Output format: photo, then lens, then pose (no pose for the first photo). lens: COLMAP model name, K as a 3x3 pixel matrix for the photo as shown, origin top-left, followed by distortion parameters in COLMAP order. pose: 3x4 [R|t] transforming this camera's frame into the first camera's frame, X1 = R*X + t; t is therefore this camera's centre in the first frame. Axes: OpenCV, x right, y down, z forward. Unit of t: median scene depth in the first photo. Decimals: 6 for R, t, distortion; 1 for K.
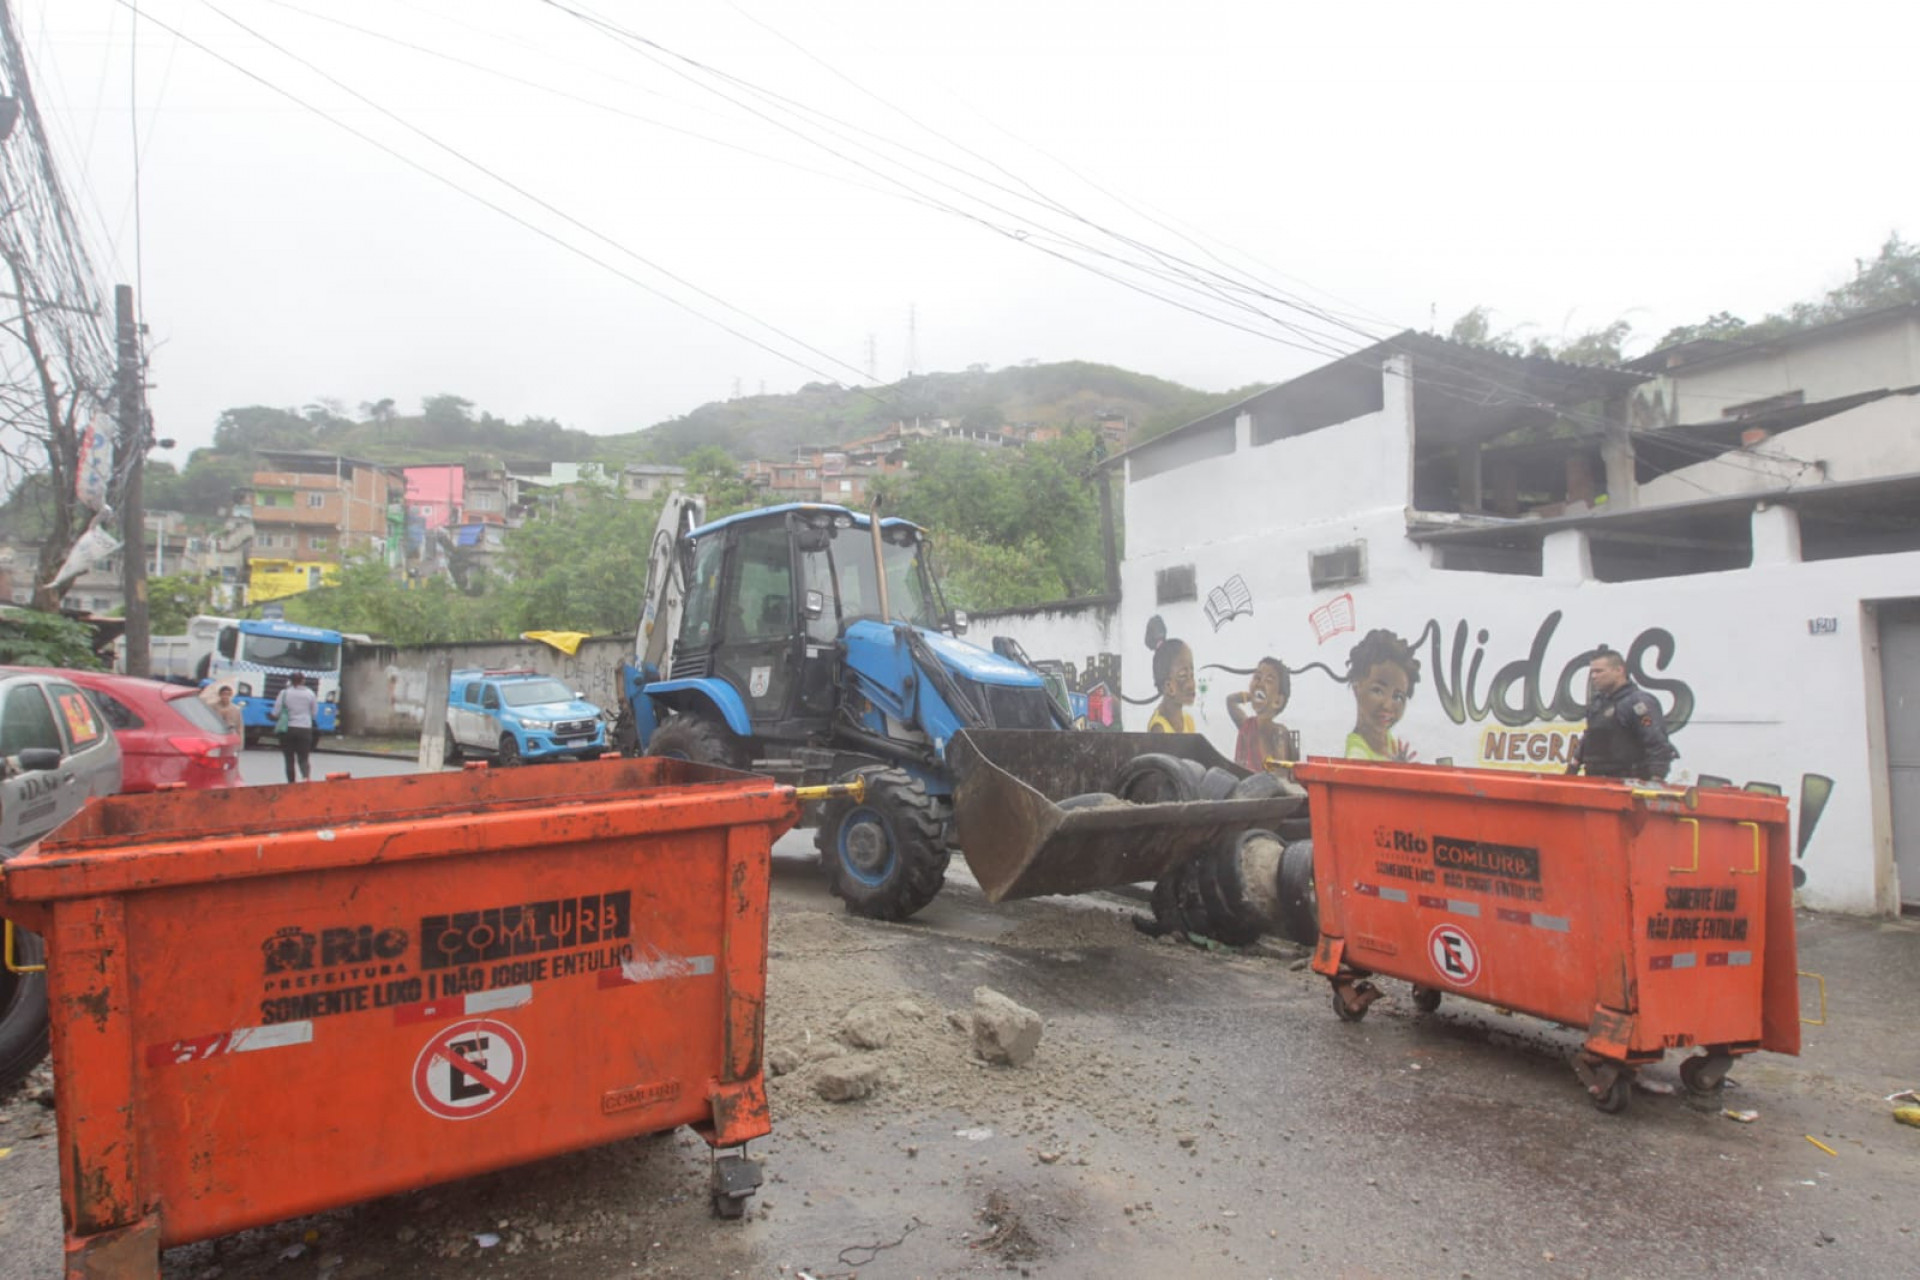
lens RADIAL K [[1133.5, 0, 971.5], [0, 1133.5, 633.4], [0, 0, 1]] dist [-0.064615, 0.033070]
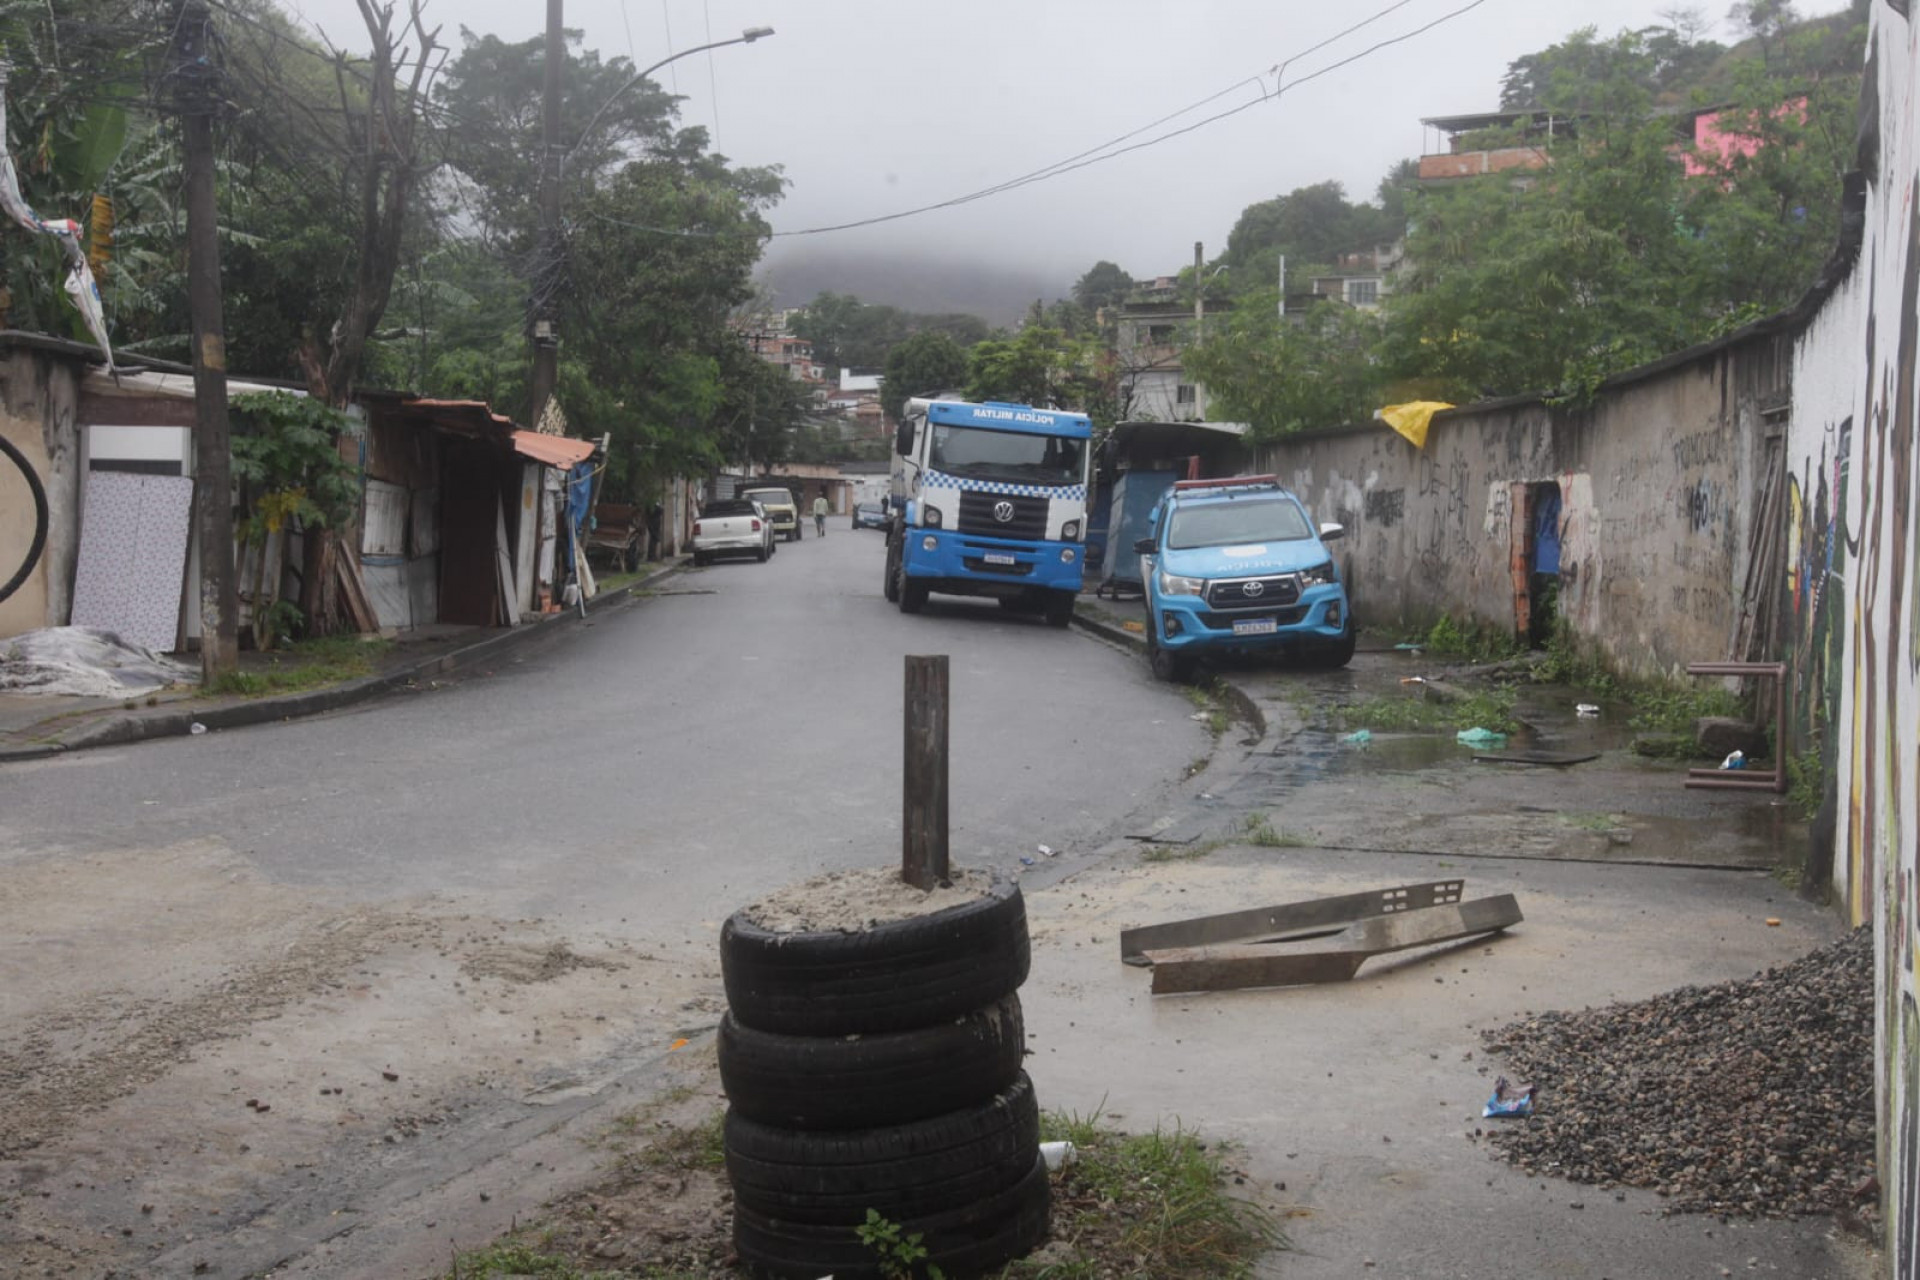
lens RADIAL K [[2095.4, 0, 948.8], [0, 2095.4, 634.5], [0, 0, 1]] dist [-0.003071, 0.050304]
pose [[0.628941, 0.046825, -0.776042, 0.215394], [0.030283, 0.995952, 0.084636, 0.015855], [0.776863, -0.076732, 0.624976, 0.253668]]
